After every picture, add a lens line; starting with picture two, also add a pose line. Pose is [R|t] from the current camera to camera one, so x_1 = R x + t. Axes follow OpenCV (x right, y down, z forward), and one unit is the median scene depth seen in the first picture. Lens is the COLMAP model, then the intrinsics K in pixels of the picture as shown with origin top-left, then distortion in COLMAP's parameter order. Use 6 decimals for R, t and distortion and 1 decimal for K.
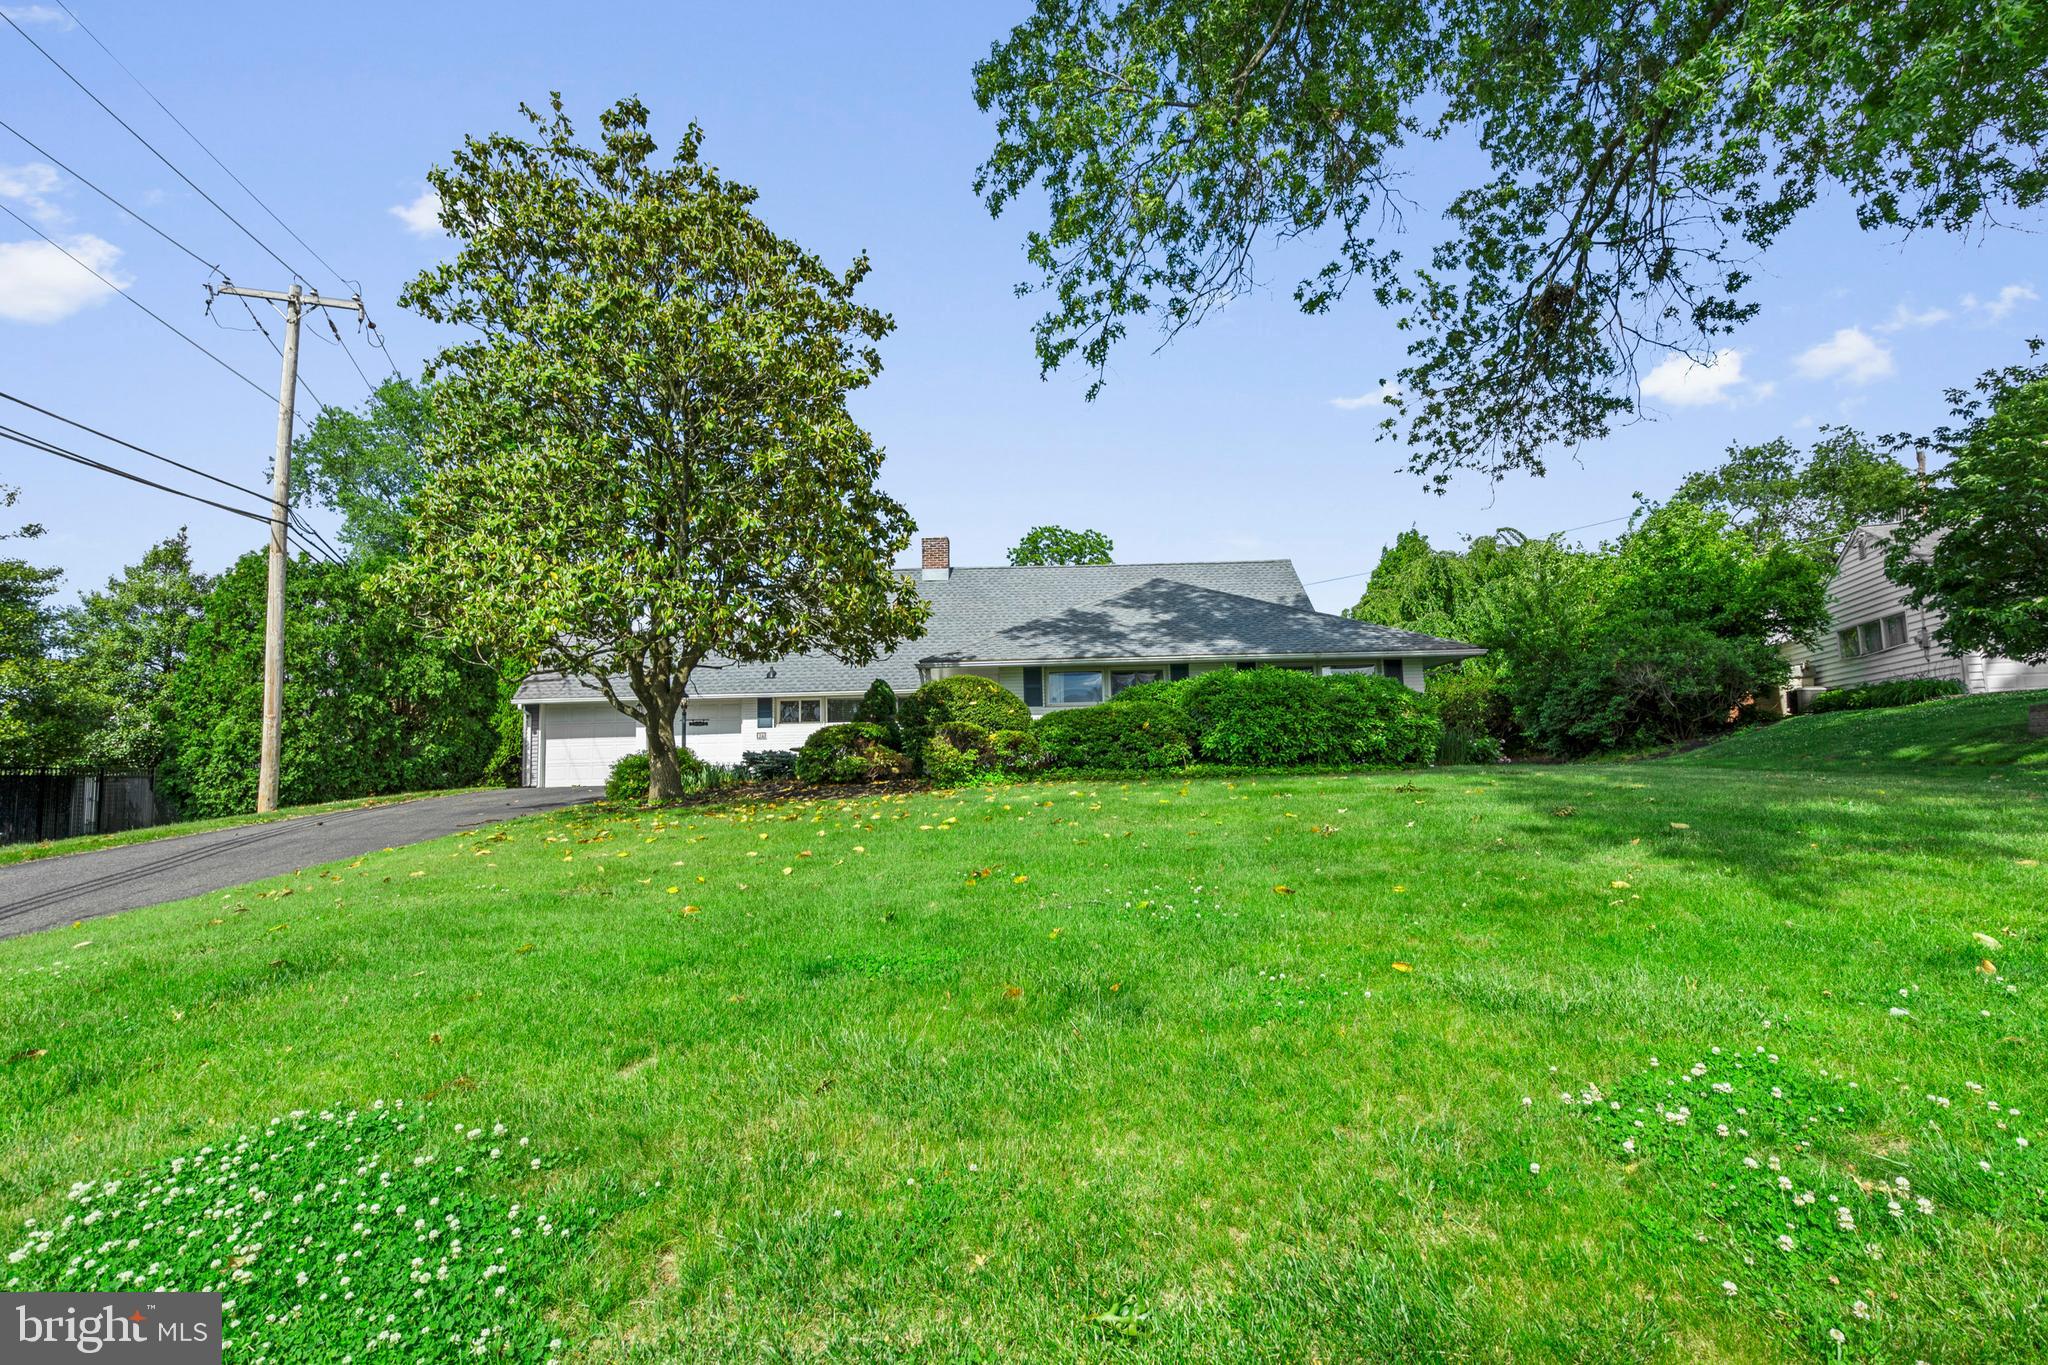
lens RADIAL K [[970.4, 0, 1019.3], [0, 970.4, 663.2], [0, 0, 1]] dist [0.001677, 0.000605]
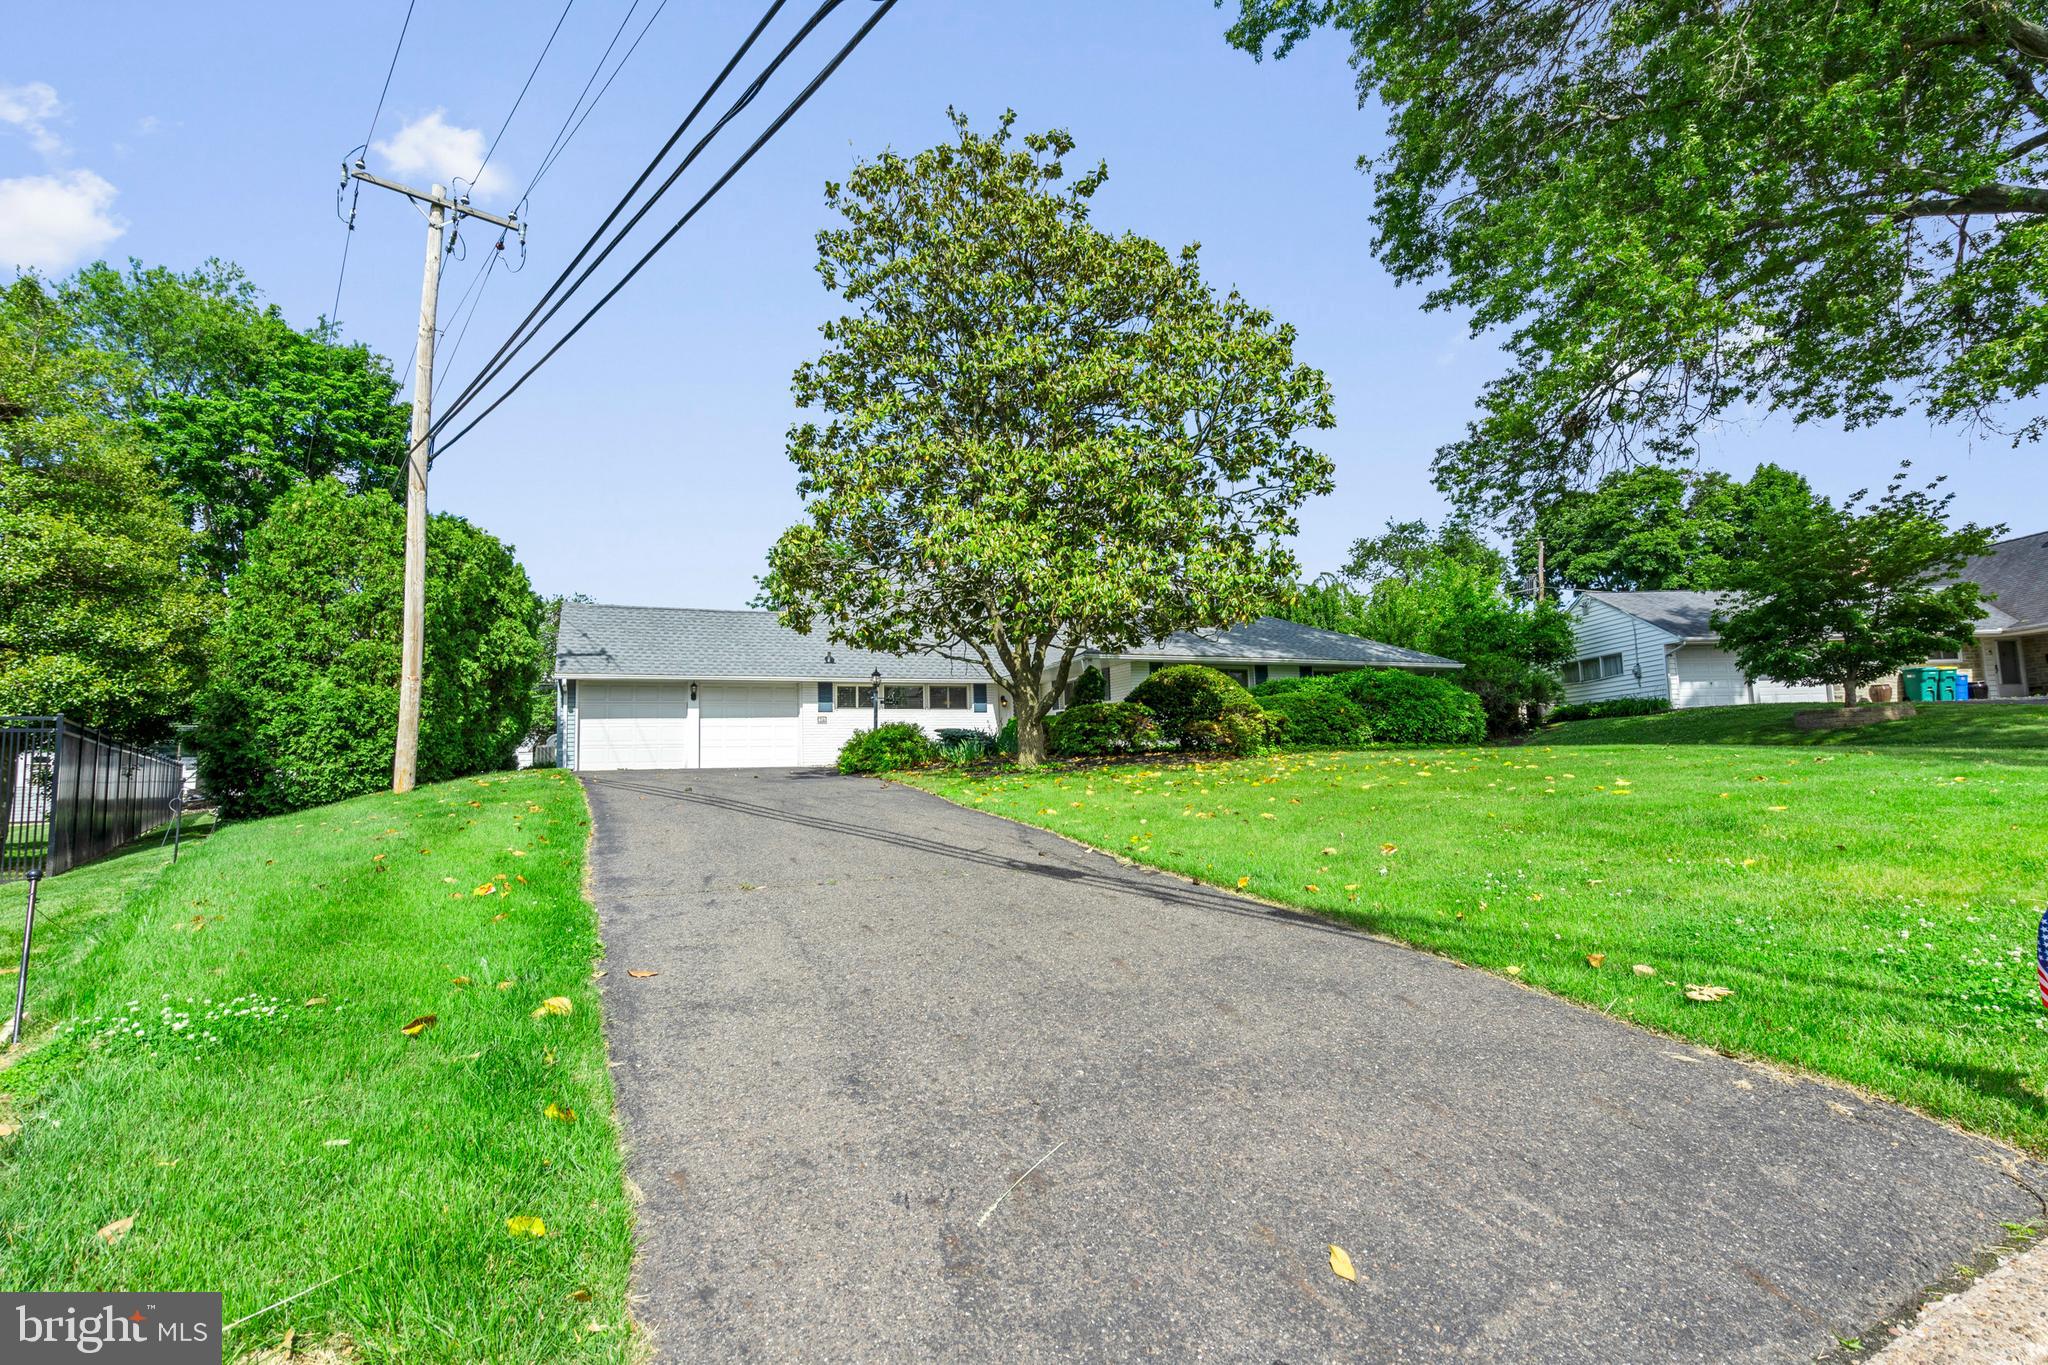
lens RADIAL K [[970.4, 0, 1019.3], [0, 970.4, 663.2], [0, 0, 1]] dist [0.001677, 0.000605]
pose [[0.919604, 0.045628, 0.390188, -0.535914], [-0.040960, 0.998955, -0.020280, 0.031985], [-0.390705, 0.002668, 0.920512, -0.003559]]
